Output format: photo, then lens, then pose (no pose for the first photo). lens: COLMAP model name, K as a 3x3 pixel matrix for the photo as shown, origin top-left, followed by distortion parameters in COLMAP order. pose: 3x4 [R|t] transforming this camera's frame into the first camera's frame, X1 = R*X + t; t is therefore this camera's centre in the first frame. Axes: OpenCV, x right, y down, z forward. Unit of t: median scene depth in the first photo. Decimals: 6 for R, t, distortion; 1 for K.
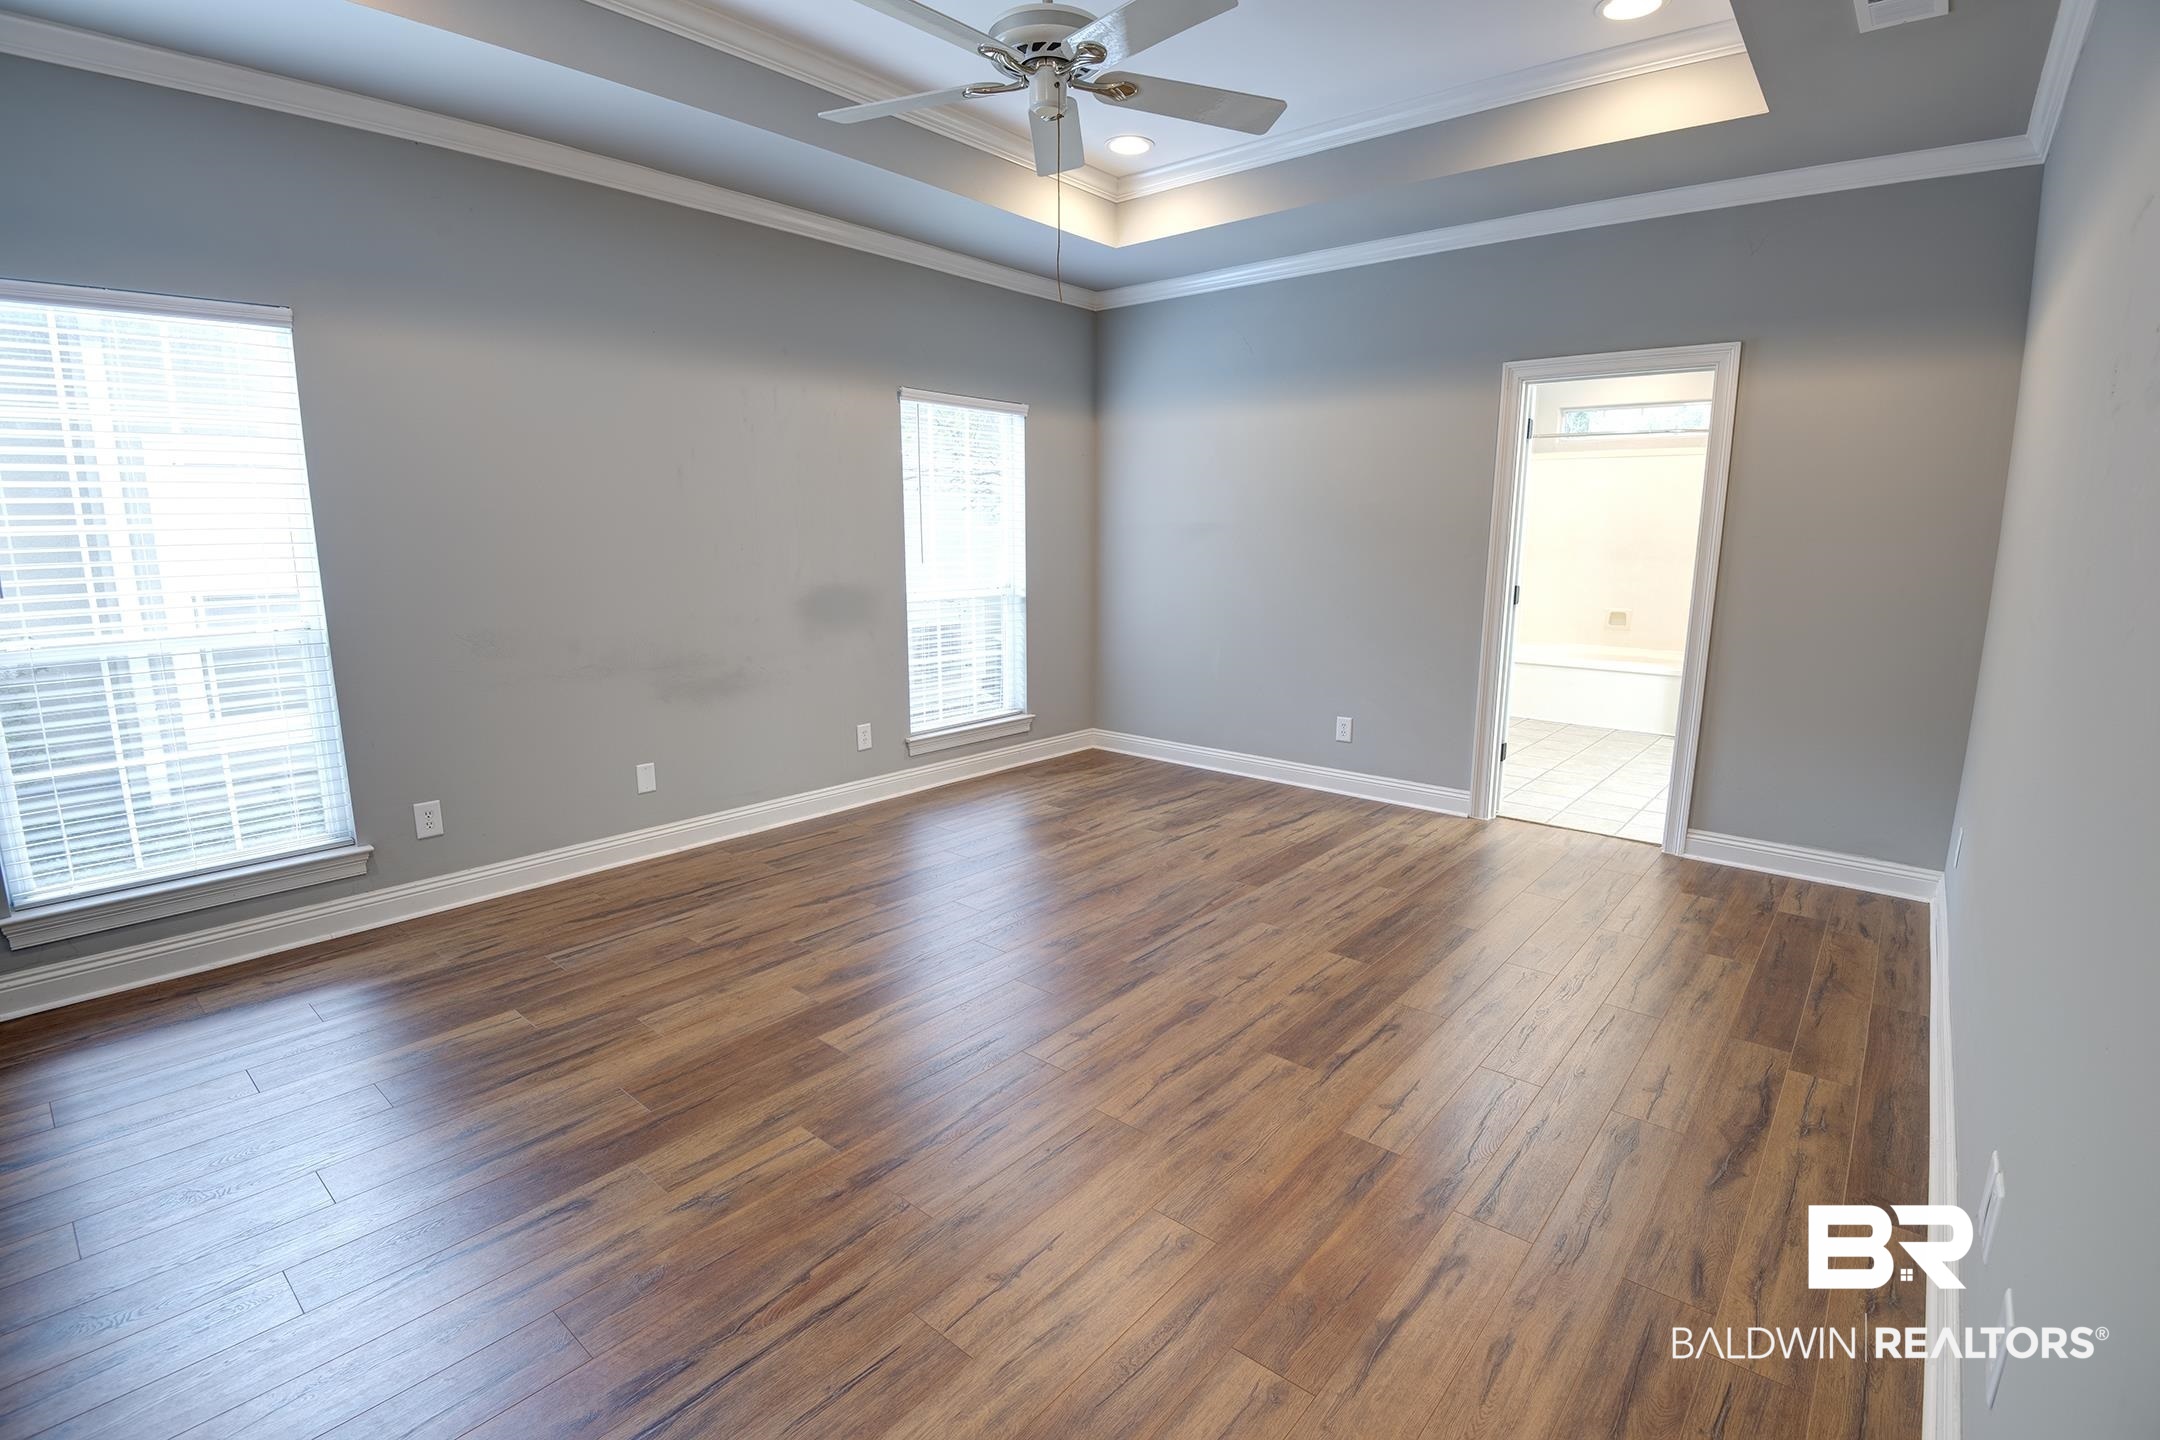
lens RADIAL K [[999.1, 0, 1088.4], [0, 999.1, 718.7], [0, 0, 1]] dist [-0.012883, -0.020649]
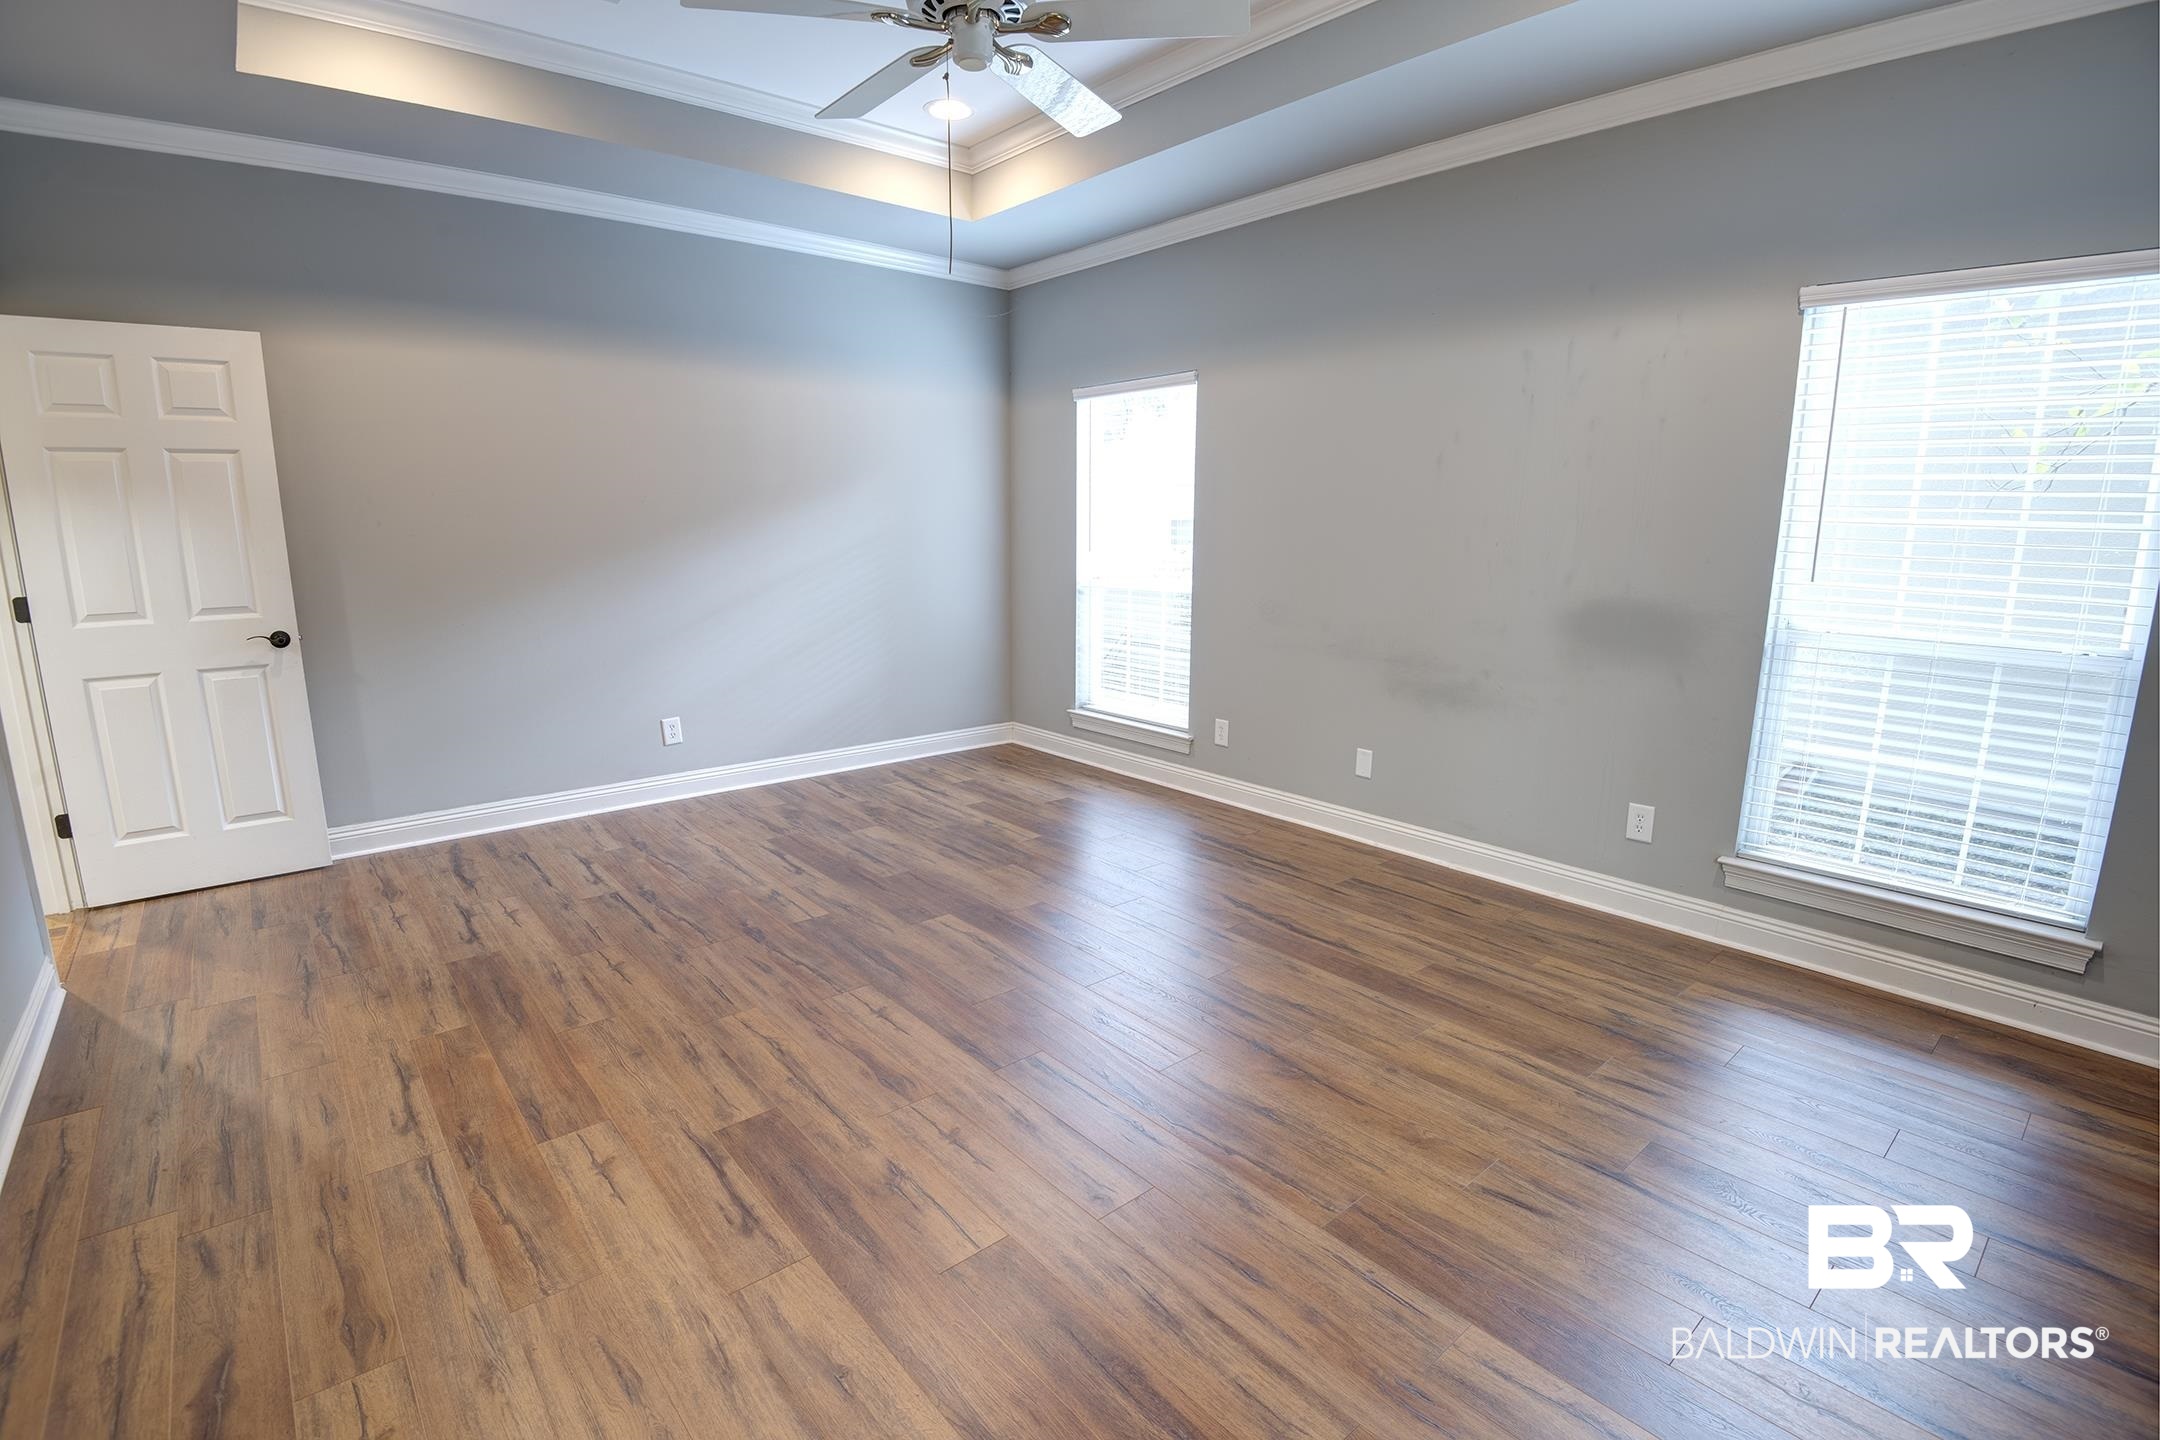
lens RADIAL K [[999.1, 0, 1088.4], [0, 999.1, 718.7], [0, 0, 1]] dist [-0.012883, -0.020649]
pose [[-0.162624, 0.188897, -0.968438, 0.728824], [-0.188582, 0.957459, 0.218423, -0.192127], [0.968499, 0.218151, -0.120083, 1.031720]]
